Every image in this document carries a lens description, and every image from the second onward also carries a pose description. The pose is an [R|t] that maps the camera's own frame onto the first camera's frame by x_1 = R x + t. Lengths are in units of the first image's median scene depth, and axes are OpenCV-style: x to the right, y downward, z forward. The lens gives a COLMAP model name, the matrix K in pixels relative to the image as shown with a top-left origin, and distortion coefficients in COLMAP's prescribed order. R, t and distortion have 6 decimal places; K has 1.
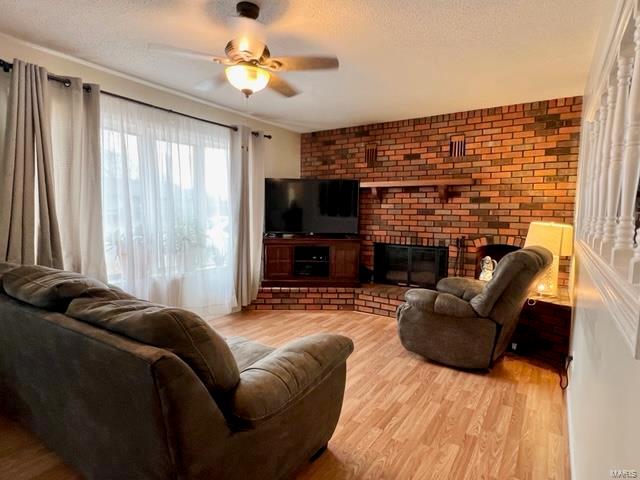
lens RADIAL K [[362.0, 0, 318.4], [0, 362.0, 245.1], [0, 0, 1]] dist [-0.000163, -0.001263]
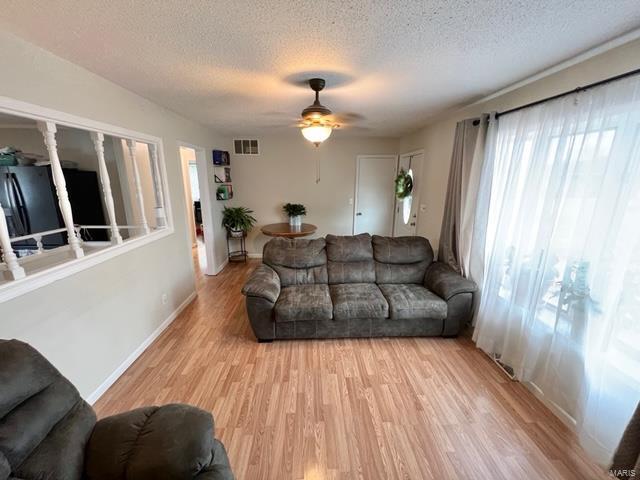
lens RADIAL K [[255.3, 0, 318.9], [0, 255.3, 240.1], [0, 0, 1]] dist [0.000660, -0.000620]
pose [[-0.813479, 0.117267, -0.569649, 0.218116], [-0.072469, 0.951390, 0.299340, -0.177530], [0.577062, 0.284789, -0.765438, 0.953960]]
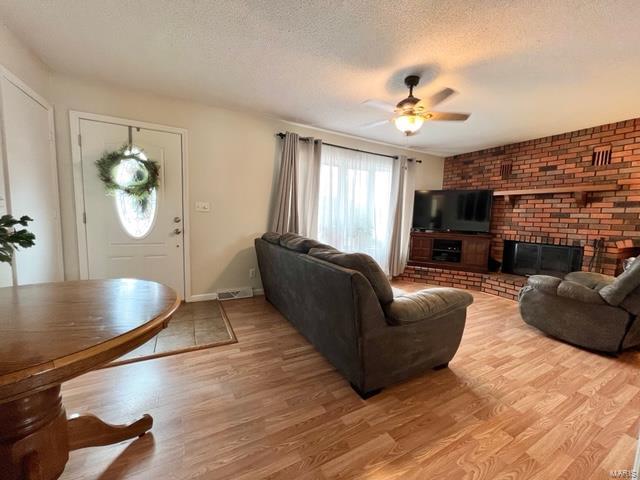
lens RADIAL K [[255.3, 0, 320.2], [0, 255.3, 241.6], [0, 0, 1]] dist [0.000660, -0.000620]
pose [[0.881887, 0.063268, -0.467196, 0.009132], [-0.064853, 0.997814, 0.012706, 0.033097], [0.466978, 0.019094, 0.884063, -0.080976]]
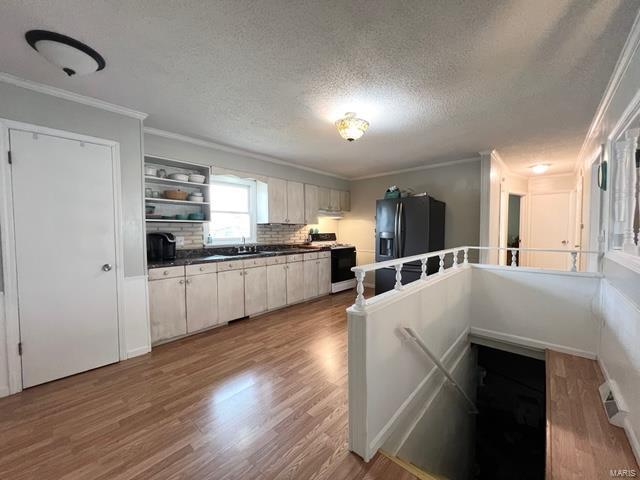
lens RADIAL K [[255.3, 0, 322.6], [0, 255.3, 241.1], [0, 0, 1]] dist [0.000660, -0.000620]
pose [[-0.990236, -0.012099, 0.138878, 0.685571], [0.007118, 0.990539, 0.137049, -0.060774], [-0.139222, 0.136699, -0.980781, 0.753319]]
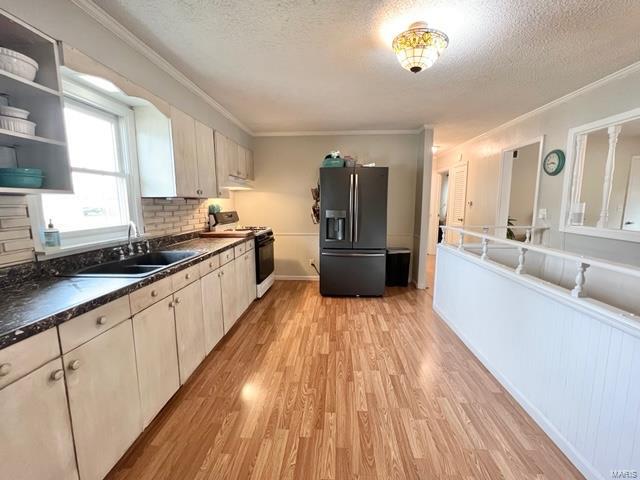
lens RADIAL K [[282.1, 0, 321.1], [0, 282.1, 242.5], [0, 0, 1]] dist [-0.003888, 0.001209]
pose [[-0.867671, 0.060582, -0.493434, 1.063147], [-0.054502, 0.974972, 0.215542, -0.044447], [0.494142, 0.213912, -0.842653, 0.453985]]
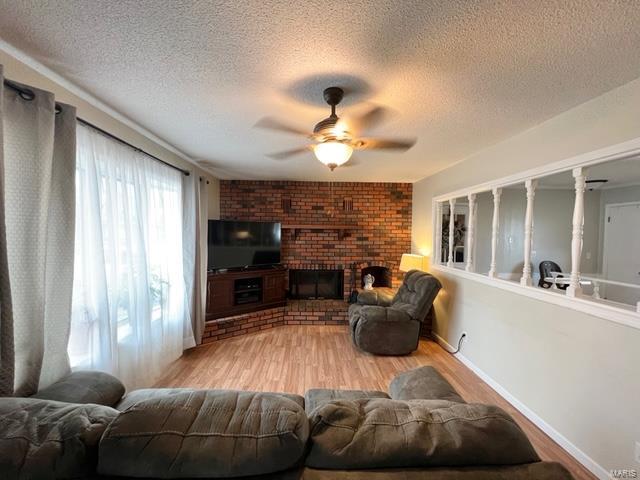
lens RADIAL K [[255.3, 0, 319.4], [0, 255.3, 241.5], [0, 0, 1]] dist [0.000660, -0.000620]
pose [[0.813883, -0.022611, 0.580589, -0.345368], [0.051772, 0.998090, -0.033705, -0.083124], [-0.578718, 0.057490, 0.813499, 0.199097]]
